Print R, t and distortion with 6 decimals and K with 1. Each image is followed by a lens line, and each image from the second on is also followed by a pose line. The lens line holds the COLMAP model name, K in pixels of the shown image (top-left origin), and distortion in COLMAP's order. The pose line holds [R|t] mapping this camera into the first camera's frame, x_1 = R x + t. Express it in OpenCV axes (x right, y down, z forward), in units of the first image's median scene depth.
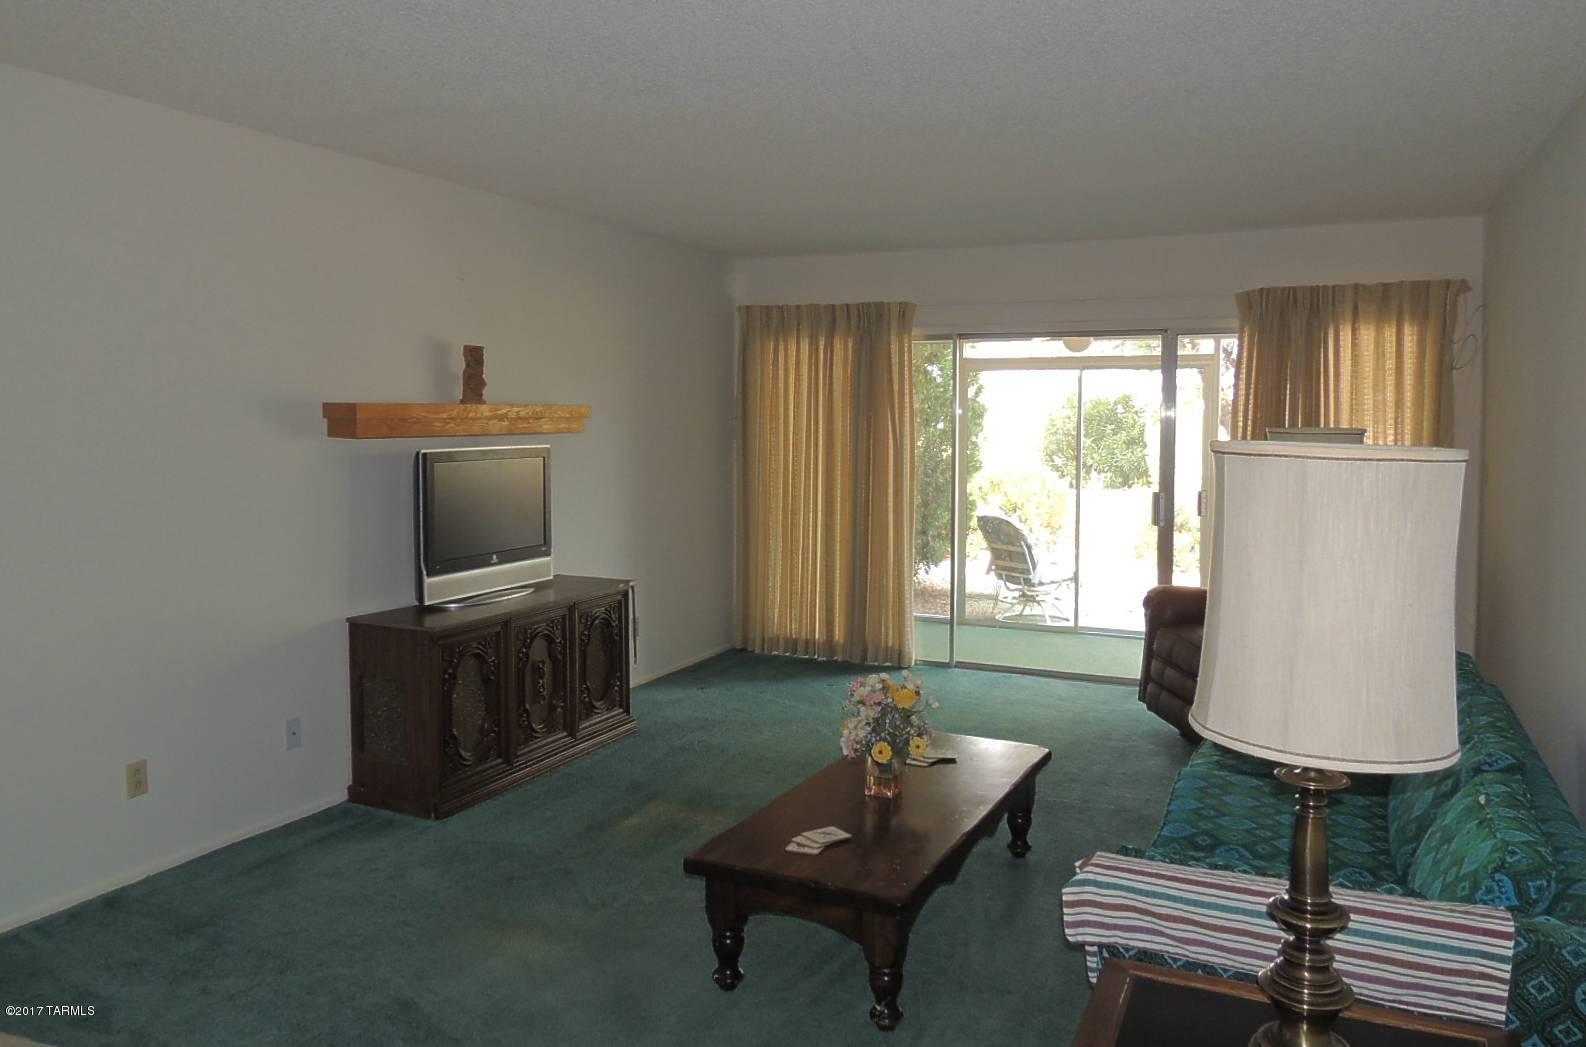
lens RADIAL K [[1125.3, 0, 793.0], [0, 1125.3, 523.5], [0, 0, 1]] dist [-0.005851, -0.001667]
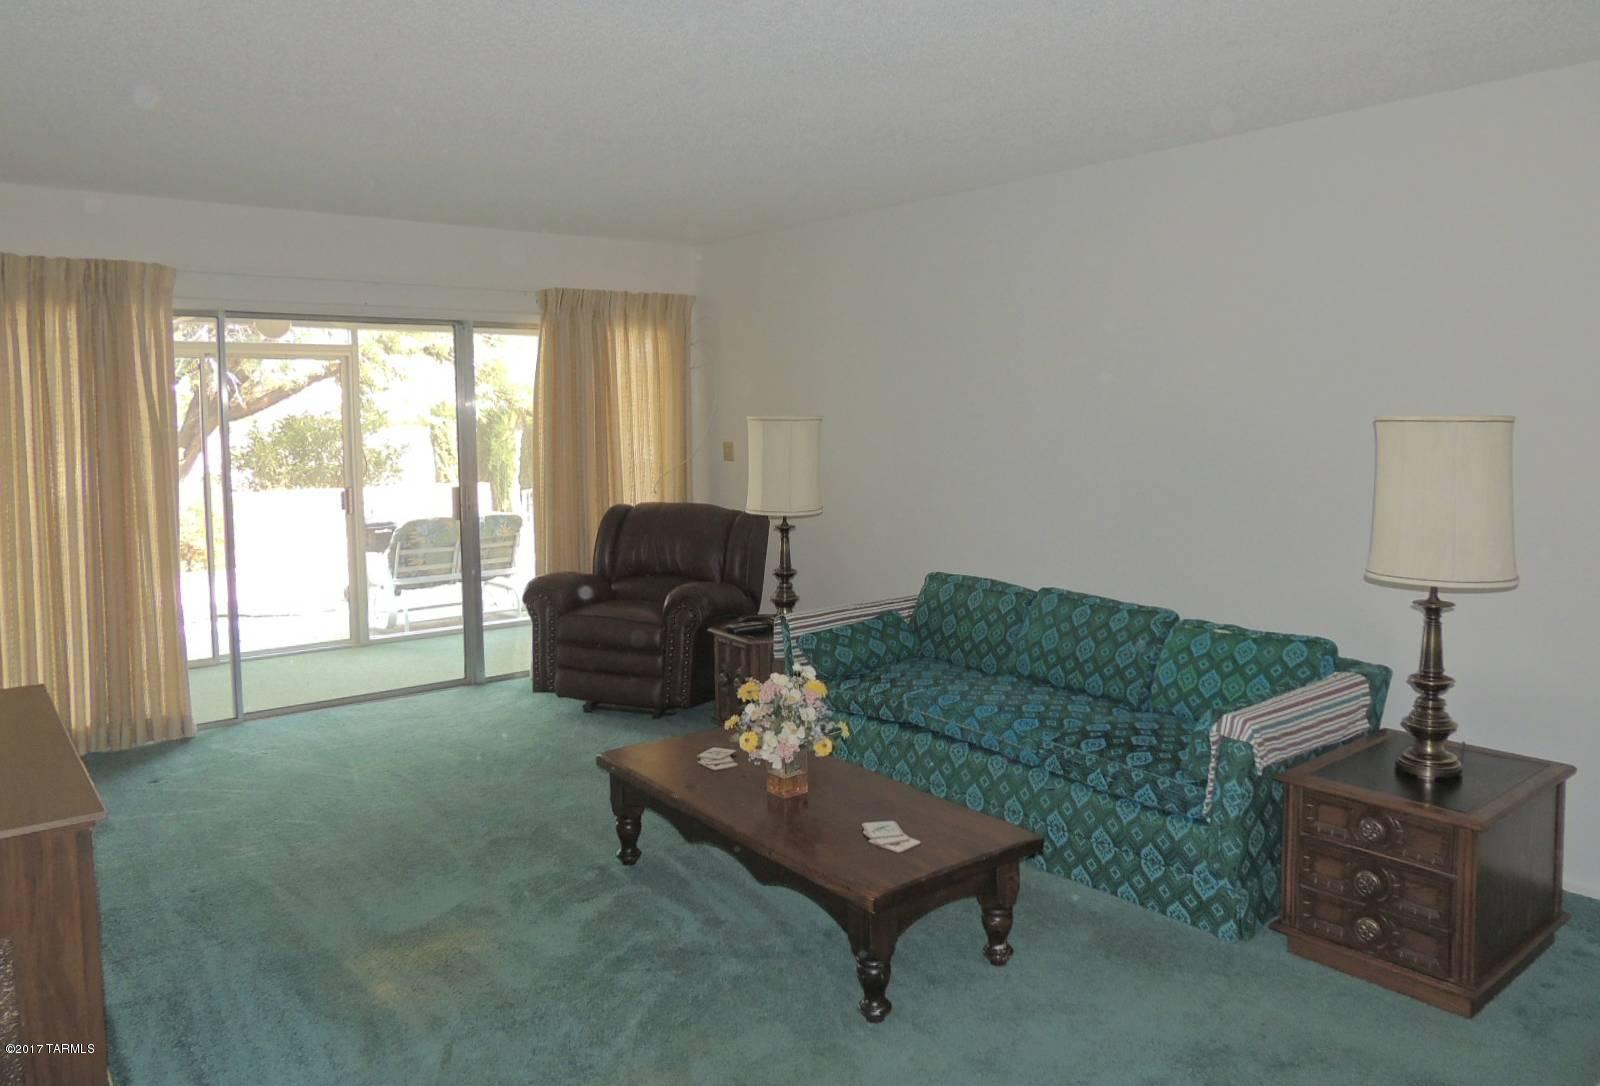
lens RADIAL K [[1137.7, 0, 800.0], [0, 1137.7, 543.0], [0, 0, 1]] dist [-0.021036, -0.000181]
pose [[0.433085, -0.121071, 0.893185, -0.491678], [0.094779, 0.991561, 0.088449, -0.043141], [-0.896356, 0.046350, 0.440905, 0.333915]]
